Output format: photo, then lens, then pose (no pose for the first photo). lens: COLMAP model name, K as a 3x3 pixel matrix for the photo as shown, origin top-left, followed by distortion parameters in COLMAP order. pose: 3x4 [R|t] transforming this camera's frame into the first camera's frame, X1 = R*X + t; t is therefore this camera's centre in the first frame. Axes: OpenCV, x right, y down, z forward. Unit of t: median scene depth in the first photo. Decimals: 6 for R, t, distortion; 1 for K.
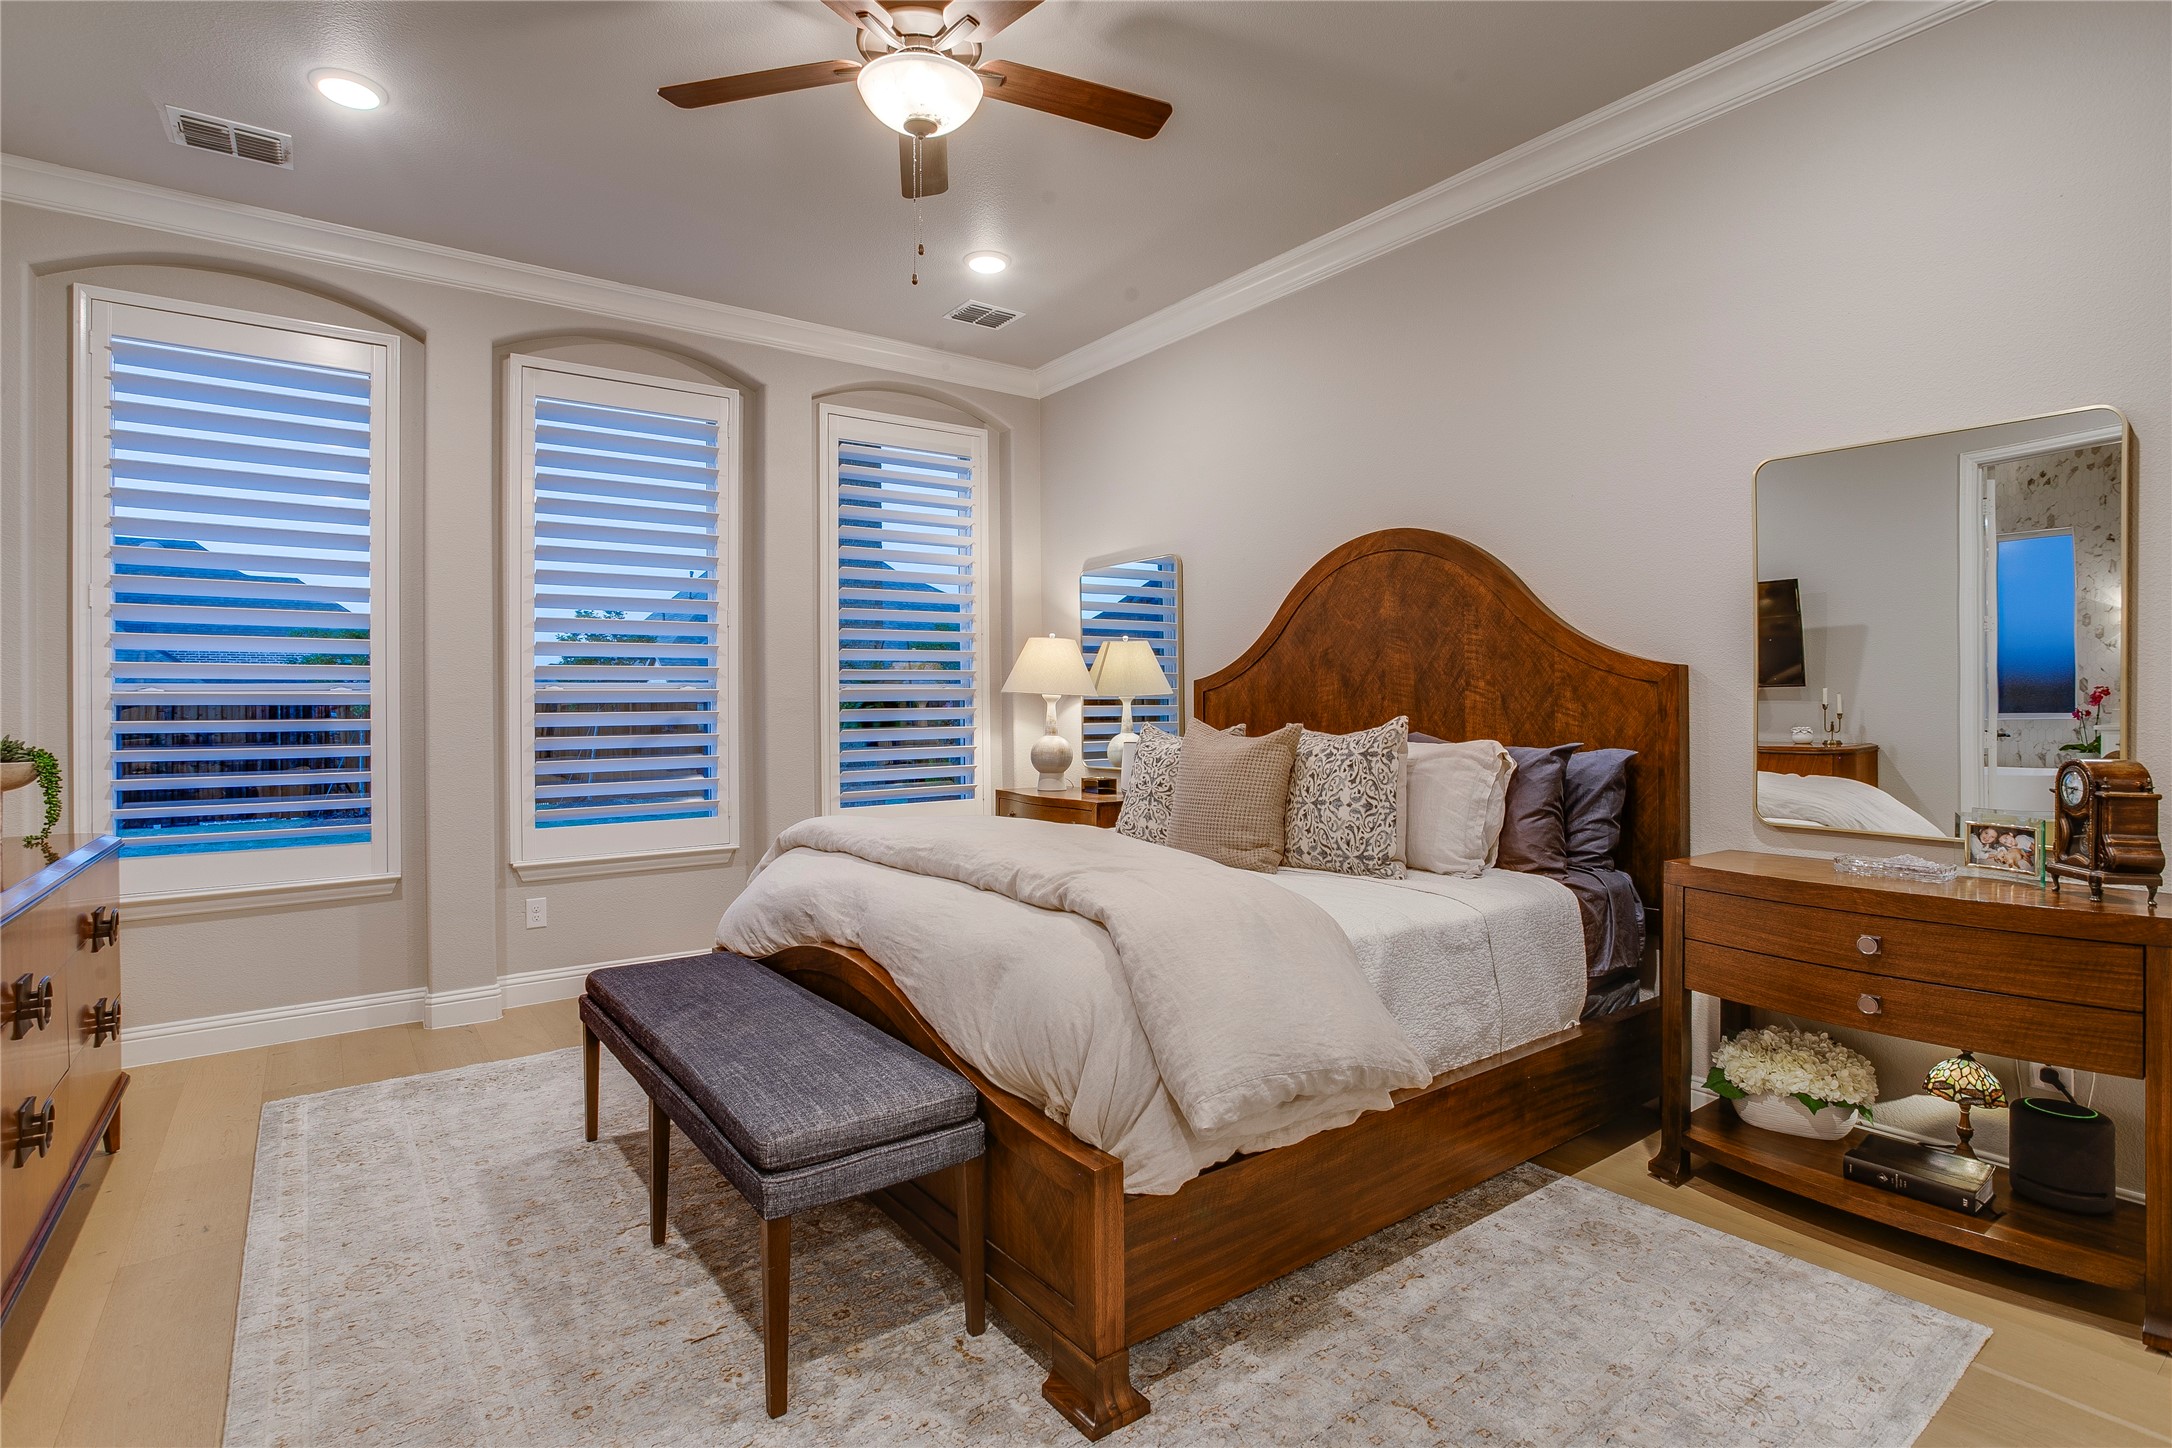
lens RADIAL K [[1055.6, 0, 1083.5], [0, 1055.6, 718.5], [0, 0, 1]] dist [-0.041059, 0.020459]
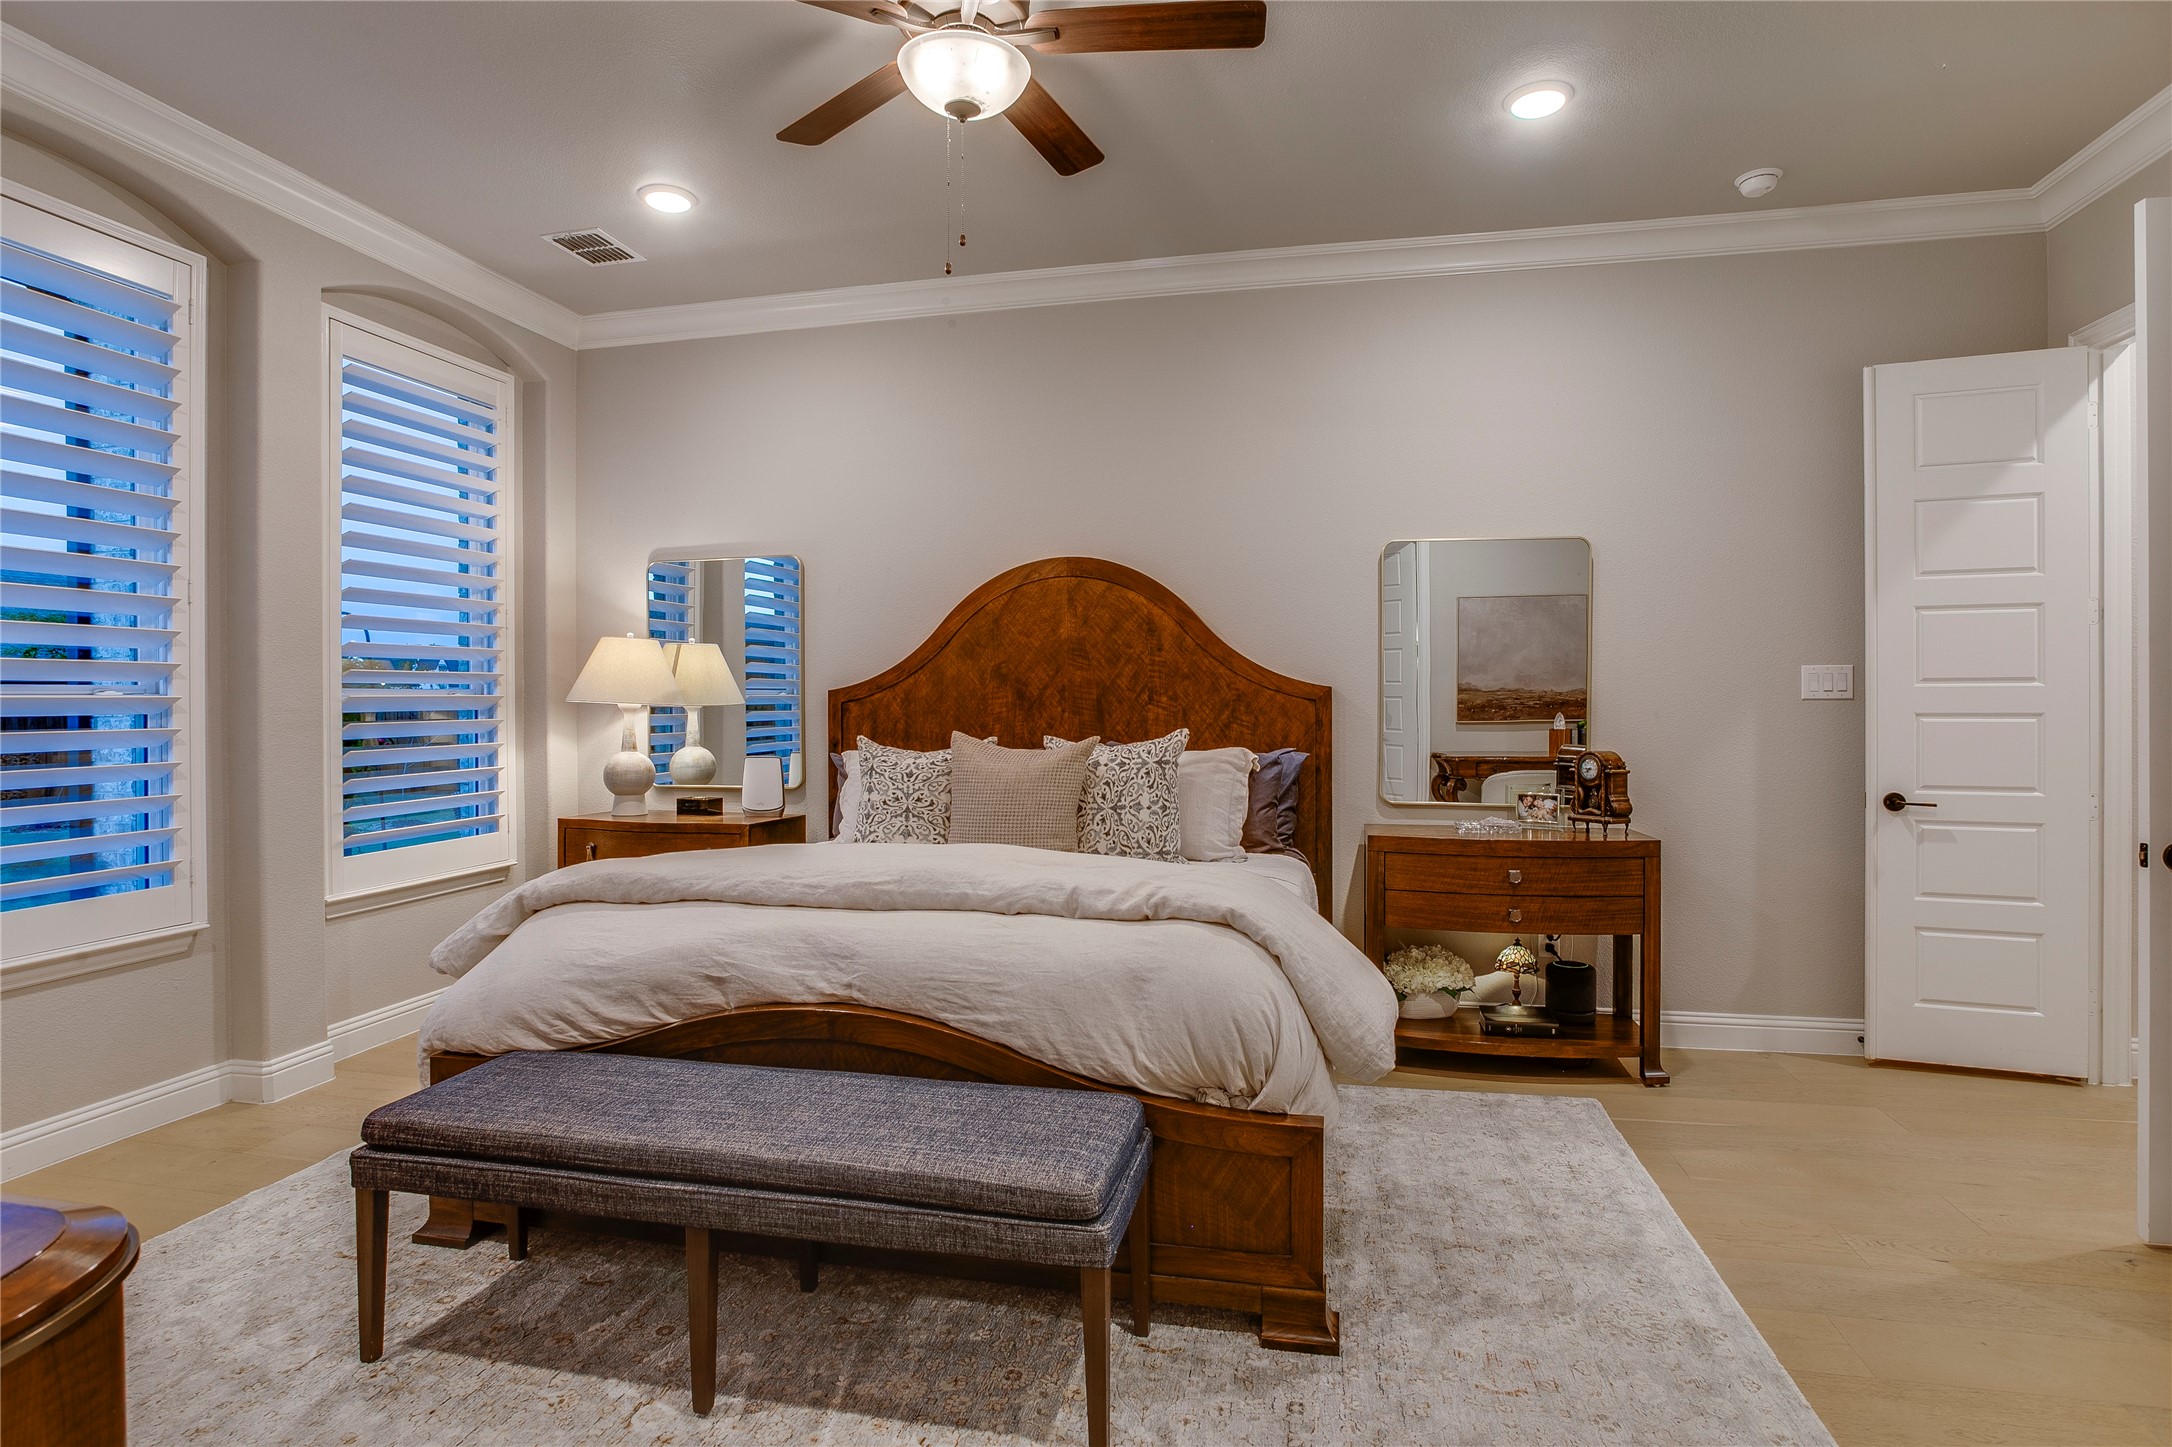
lens RADIAL K [[1105.2, 0, 1086.0], [0, 1105.2, 723.5], [0, 0, 1]] dist [-0.047039, 0.022793]
pose [[0.751799, -0.009844, 0.659319, -0.568035], [0.007759, 0.999951, 0.006083, -0.015766], [-0.659347, 0.000543, 0.751839, 0.148136]]
